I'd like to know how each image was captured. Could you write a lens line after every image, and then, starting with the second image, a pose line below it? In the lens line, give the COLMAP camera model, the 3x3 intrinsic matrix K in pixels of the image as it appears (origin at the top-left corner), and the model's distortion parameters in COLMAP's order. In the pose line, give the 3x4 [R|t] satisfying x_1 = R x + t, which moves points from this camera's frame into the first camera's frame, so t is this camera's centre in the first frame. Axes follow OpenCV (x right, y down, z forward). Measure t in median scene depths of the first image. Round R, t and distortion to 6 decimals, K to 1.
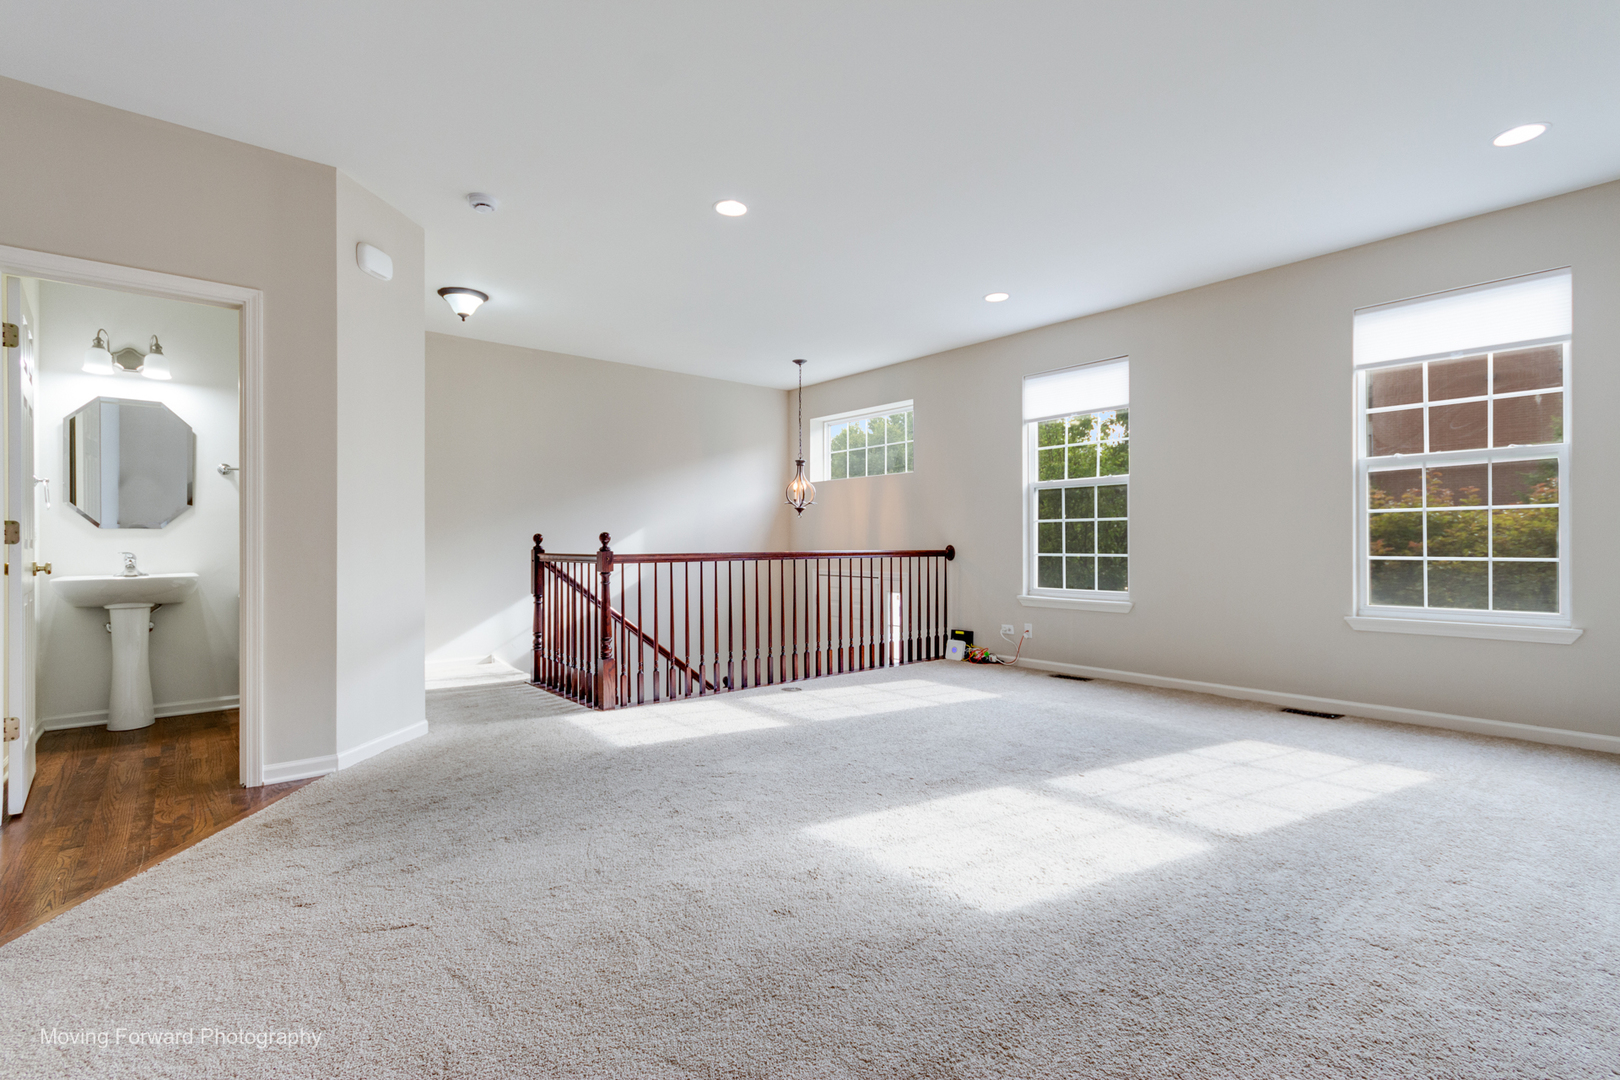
lens RADIAL K [[747.3, 0, 805.2], [0, 747.3, 539.4], [0, 0, 1]] dist [0.004670, 0.000986]
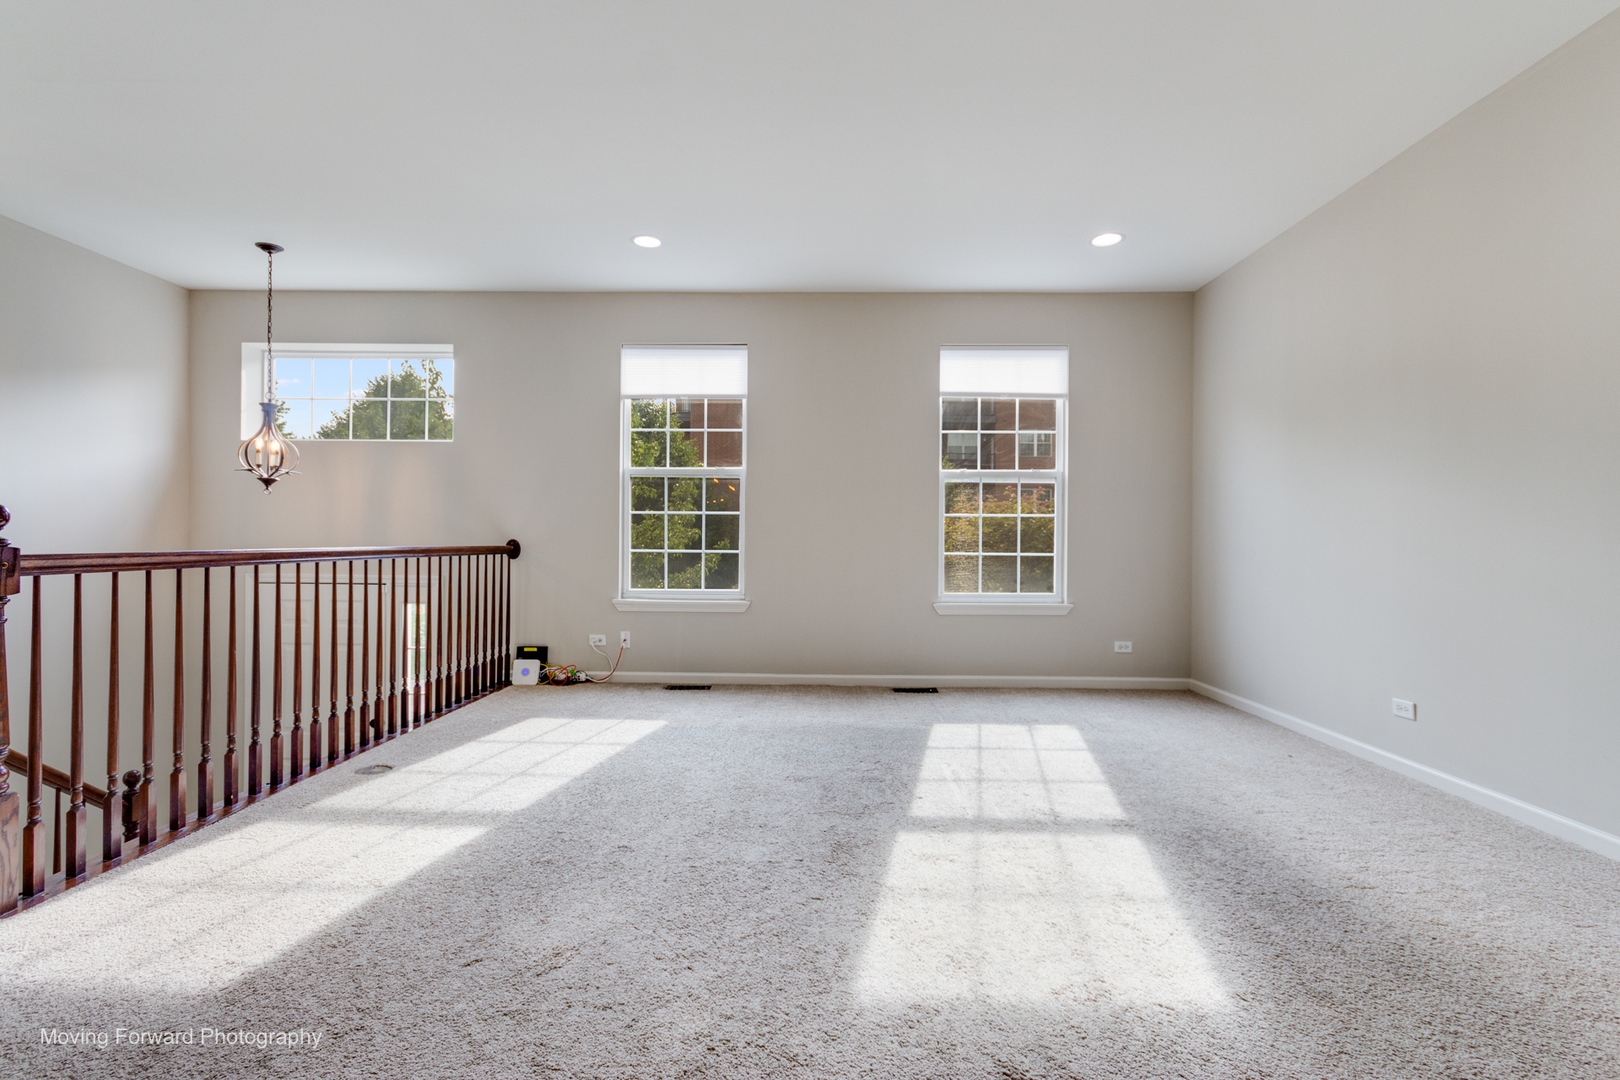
lens RADIAL K [[747.3, 0, 805.2], [0, 747.3, 539.4], [0, 0, 1]] dist [0.004670, 0.000986]
pose [[0.658524, 0.009152, 0.752504, -0.287101], [-0.014368, 0.999897, 0.000413, 0.004151], [-0.752423, -0.011084, 0.658587, 0.365996]]
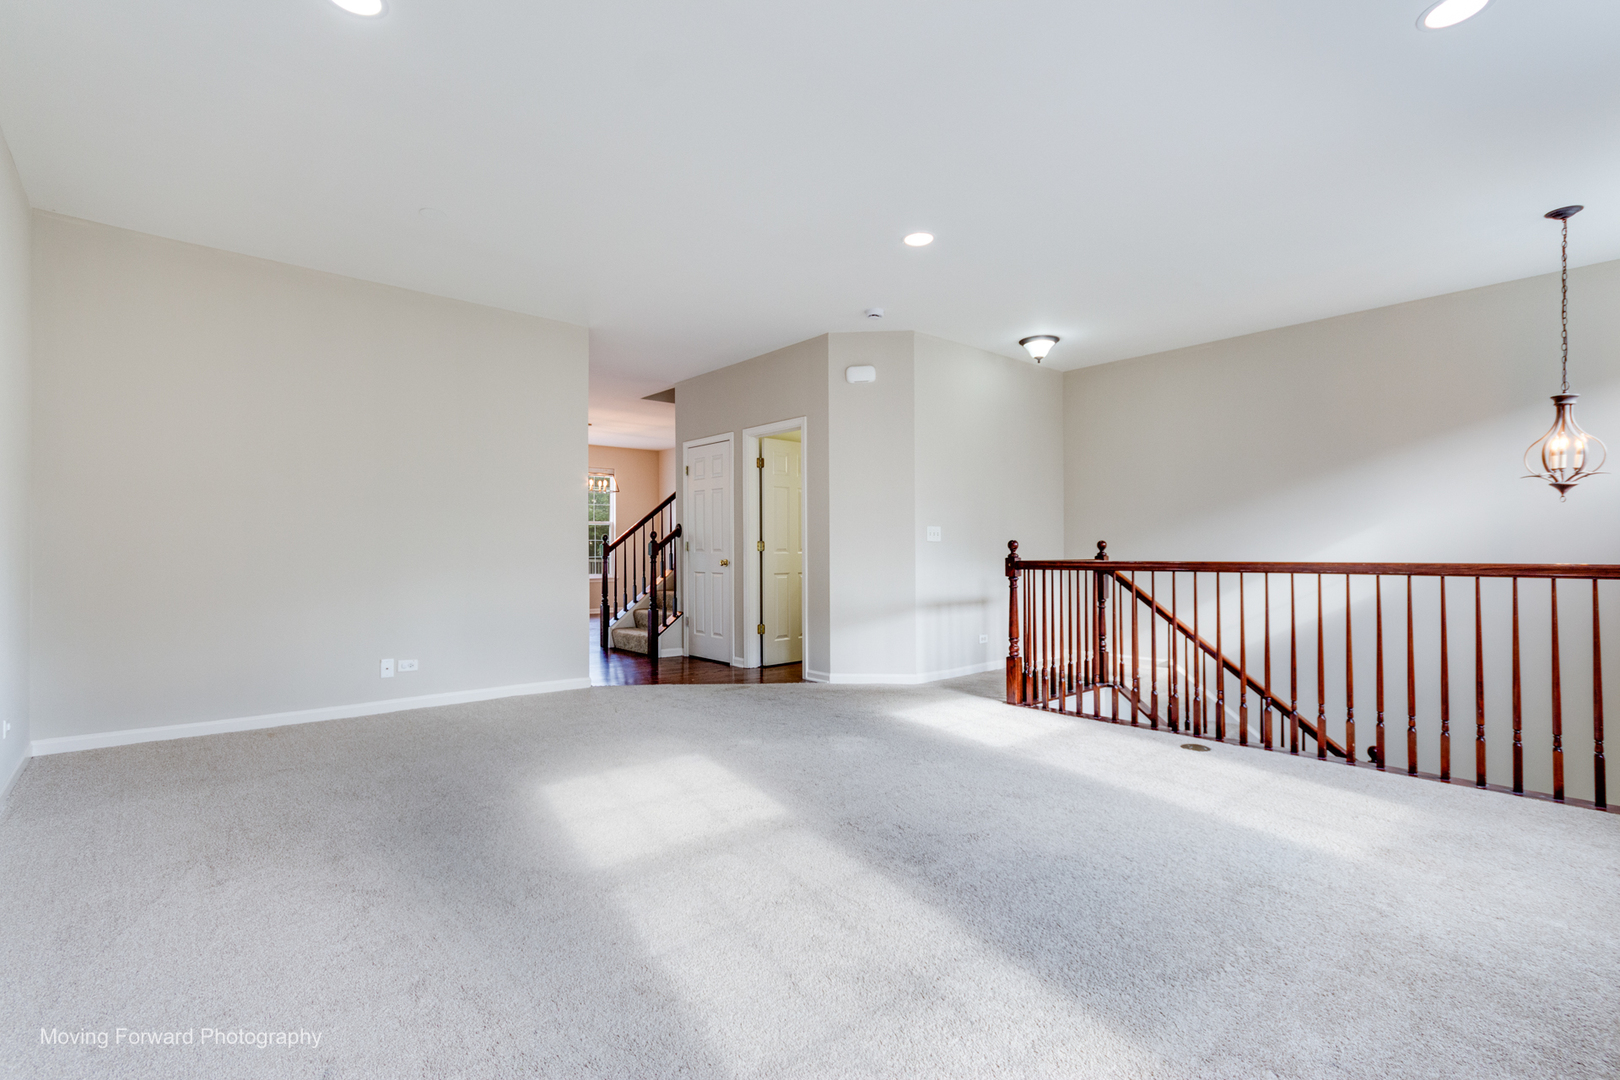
lens RADIAL K [[743.2, 0, 803.8], [0, 743.2, 544.8], [0, 0, 1]] dist [0.011332, -0.000769]
pose [[0.021609, -0.007075, -0.999741, 0.809537], [0.008218, 0.999942, -0.006899, 0.002324], [0.999733, -0.008067, 0.021666, 0.679635]]
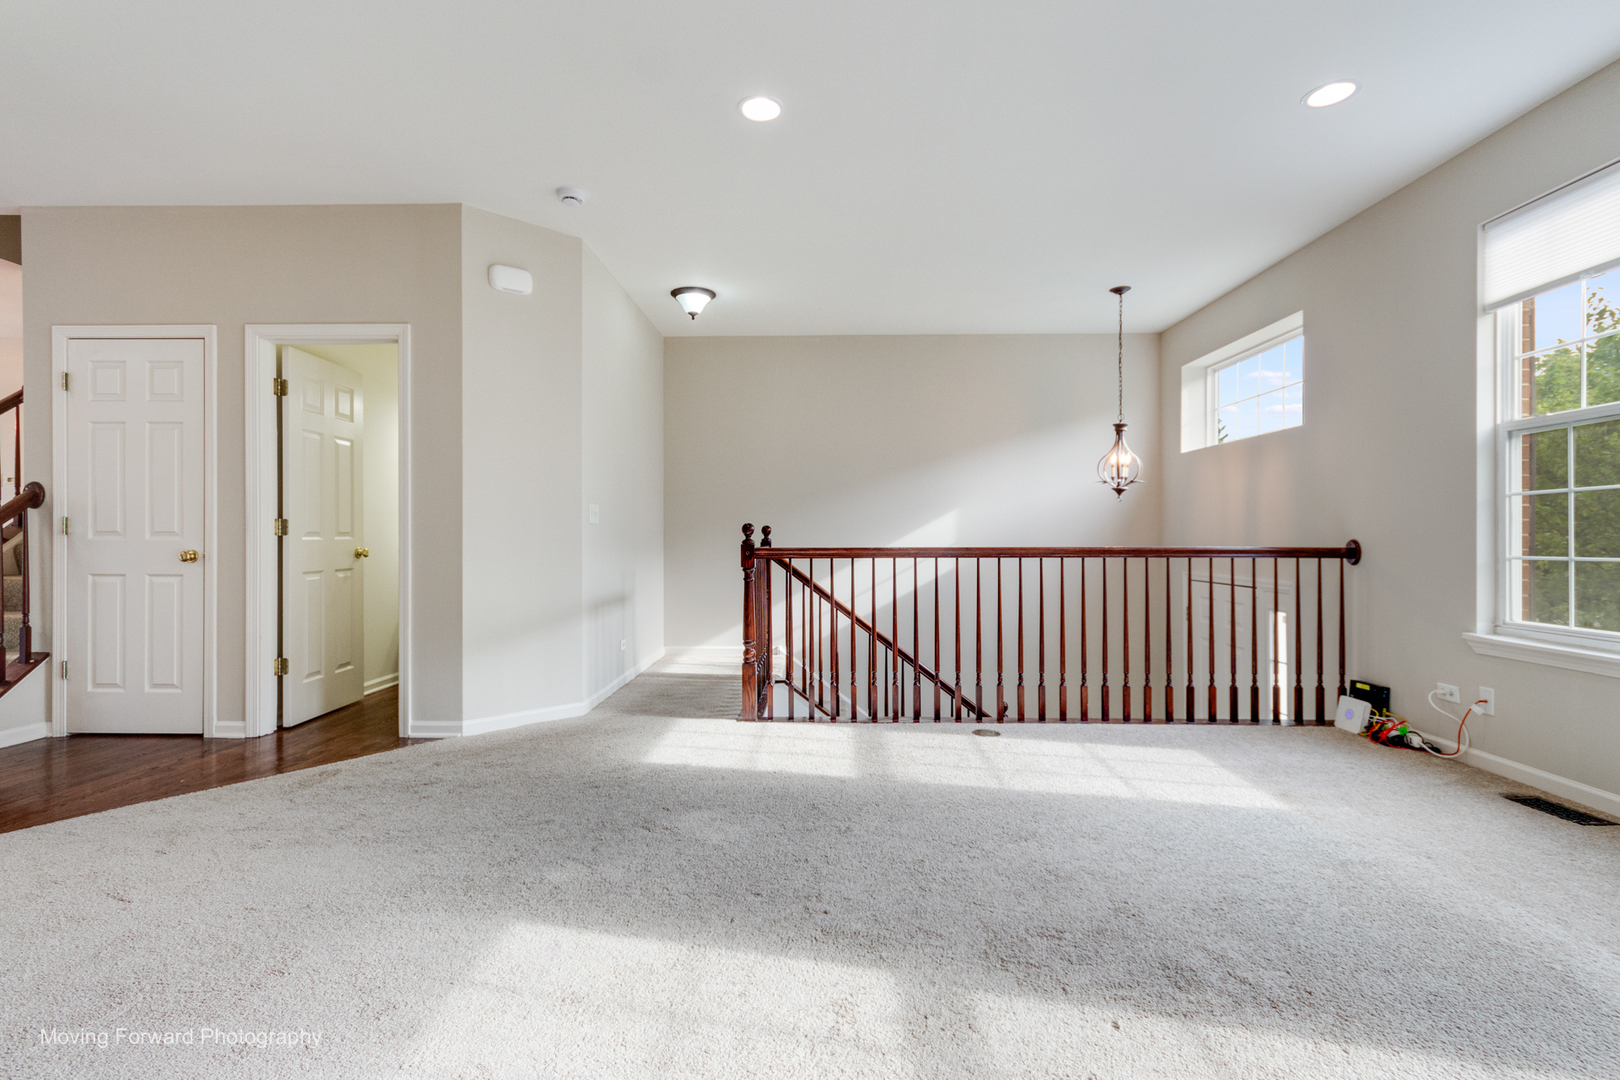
lens RADIAL K [[750.3, 0, 800.3], [0, 750.3, 531.9], [0, 0, 1]] dist [0.007974, 0.000475]
pose [[0.751361, -0.003432, -0.659882, 0.380591], [0.002217, 0.999994, -0.002676, 0.003533], [0.659887, 0.000548, 0.751364, 0.363800]]
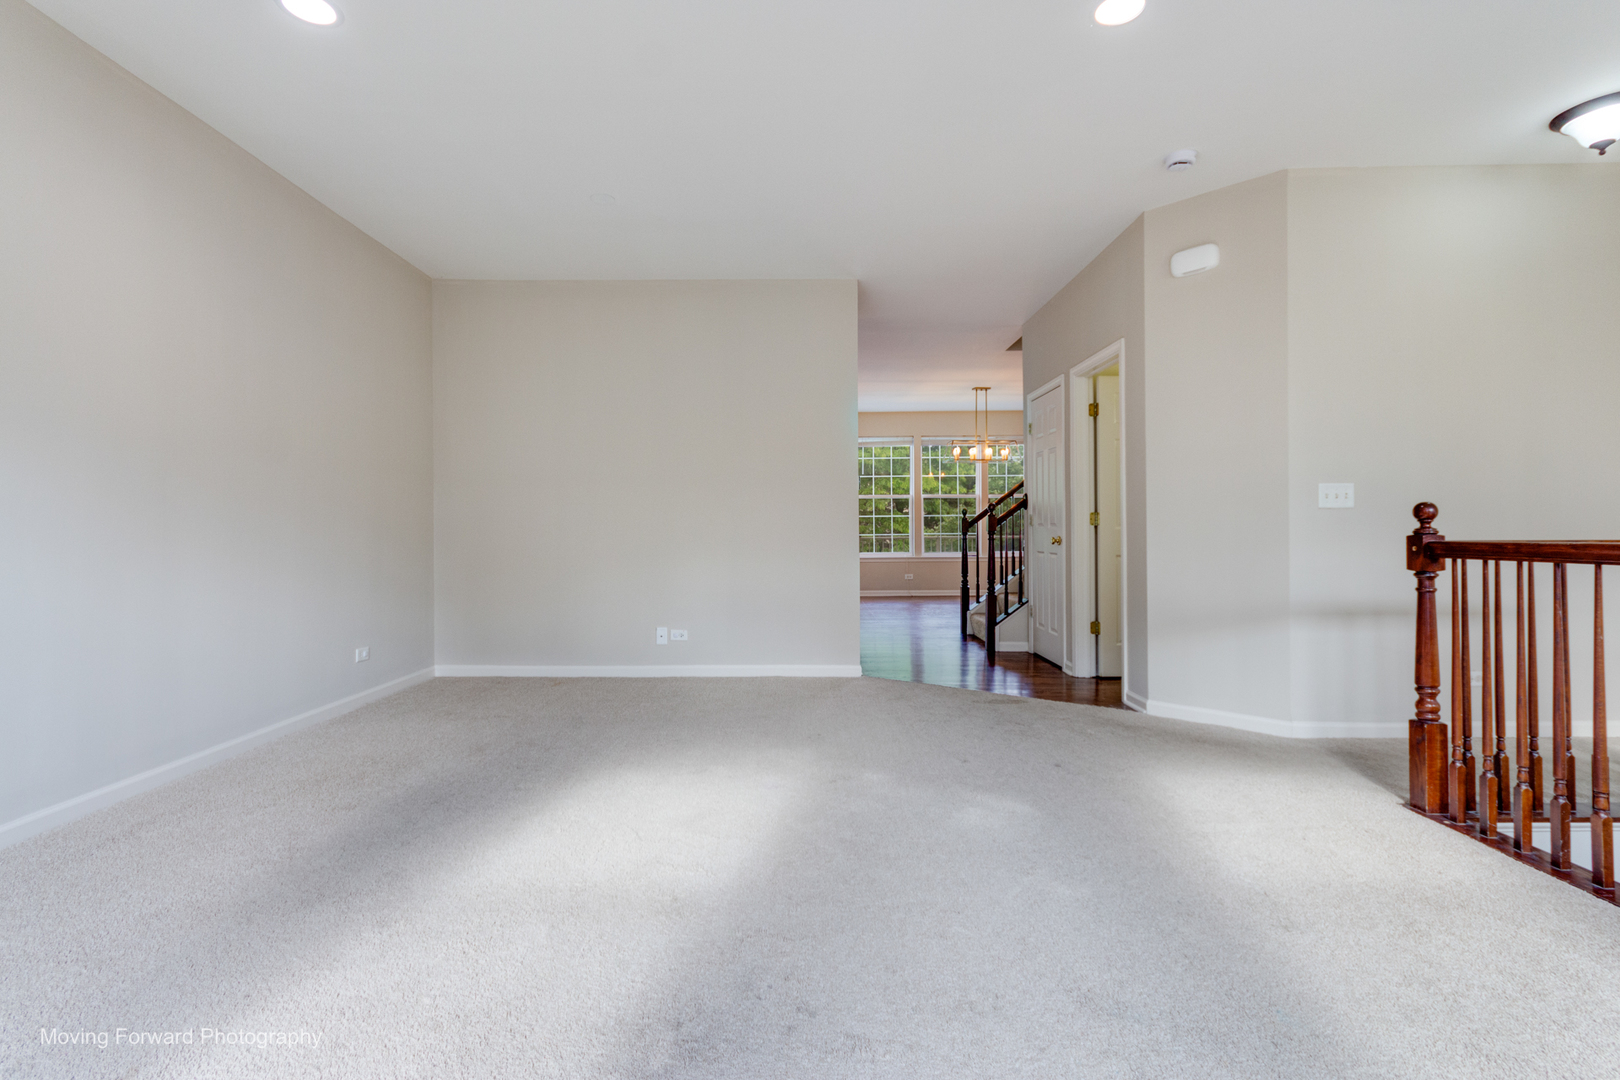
lens RADIAL K [[750.3, 0, 800.3], [0, 750.3, 531.9], [0, 0, 1]] dist [0.007974, 0.000475]
pose [[-0.639816, 0.008238, -0.768484, 0.491952], [0.012161, 0.999926, 0.000593, 0.007099], [0.768432, -0.008966, -0.639869, 1.010654]]
